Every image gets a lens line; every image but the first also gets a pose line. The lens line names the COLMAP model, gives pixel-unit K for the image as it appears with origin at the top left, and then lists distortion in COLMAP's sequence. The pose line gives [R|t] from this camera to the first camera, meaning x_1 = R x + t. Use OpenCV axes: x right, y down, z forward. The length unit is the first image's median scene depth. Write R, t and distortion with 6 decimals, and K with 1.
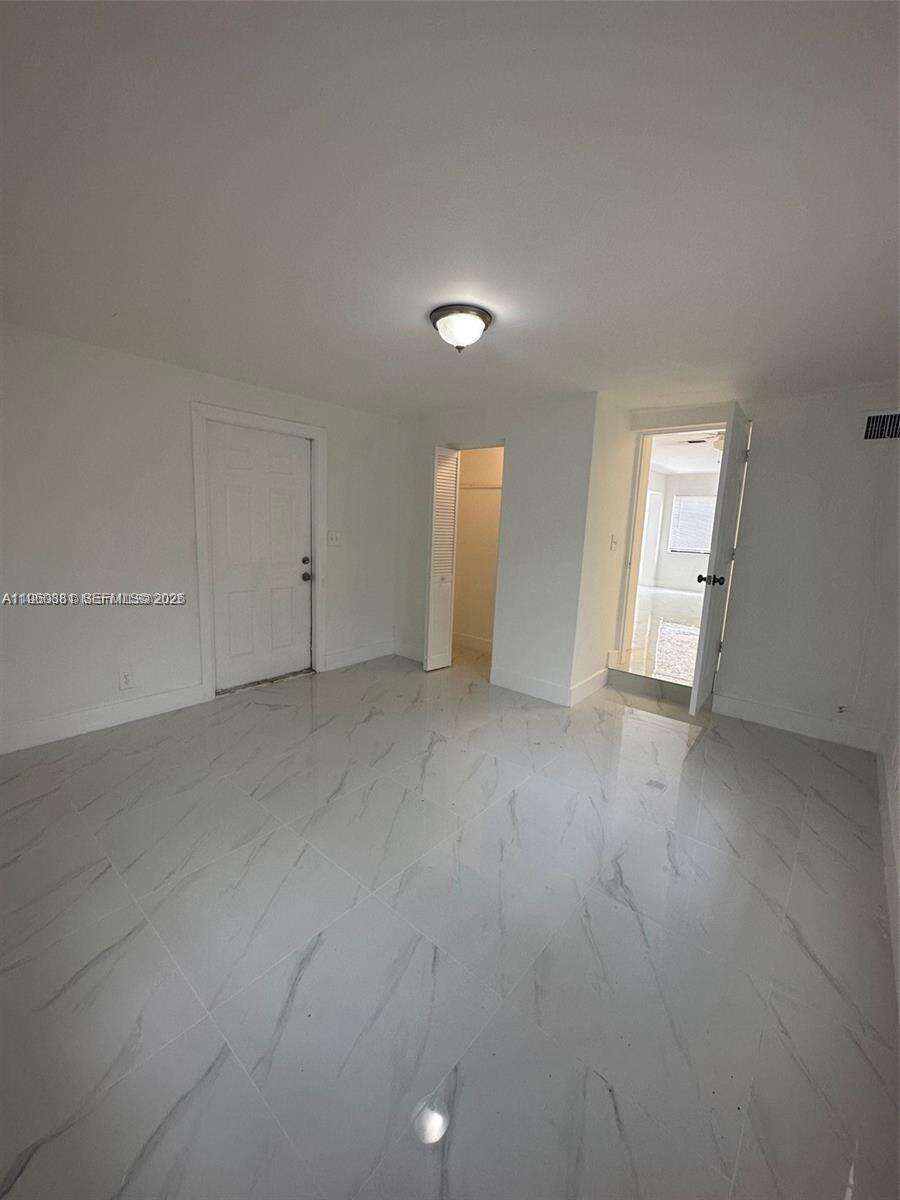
lens RADIAL K [[481.1, 0, 450.0], [0, 481.1, 600.0], [0, 0, 1]] dist [0.001147, 0.000770]
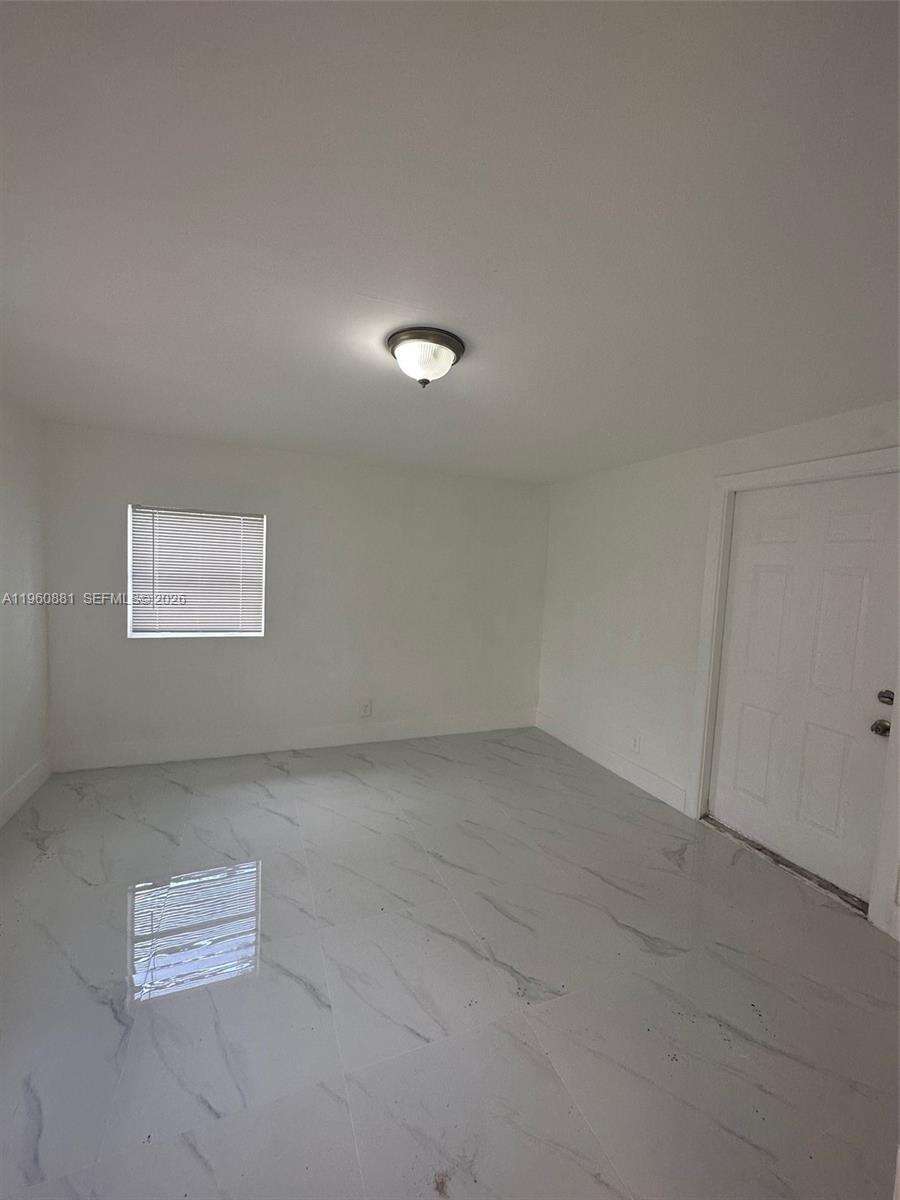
lens RADIAL K [[481.1, 0, 450.0], [0, 481.1, 600.0], [0, 0, 1]] dist [0.001147, 0.000770]
pose [[-0.460950, 0.000424, -0.887426, 0.533788], [-0.208757, 0.971886, 0.108897, -0.198160], [0.862523, 0.235453, -0.447902, 1.107572]]
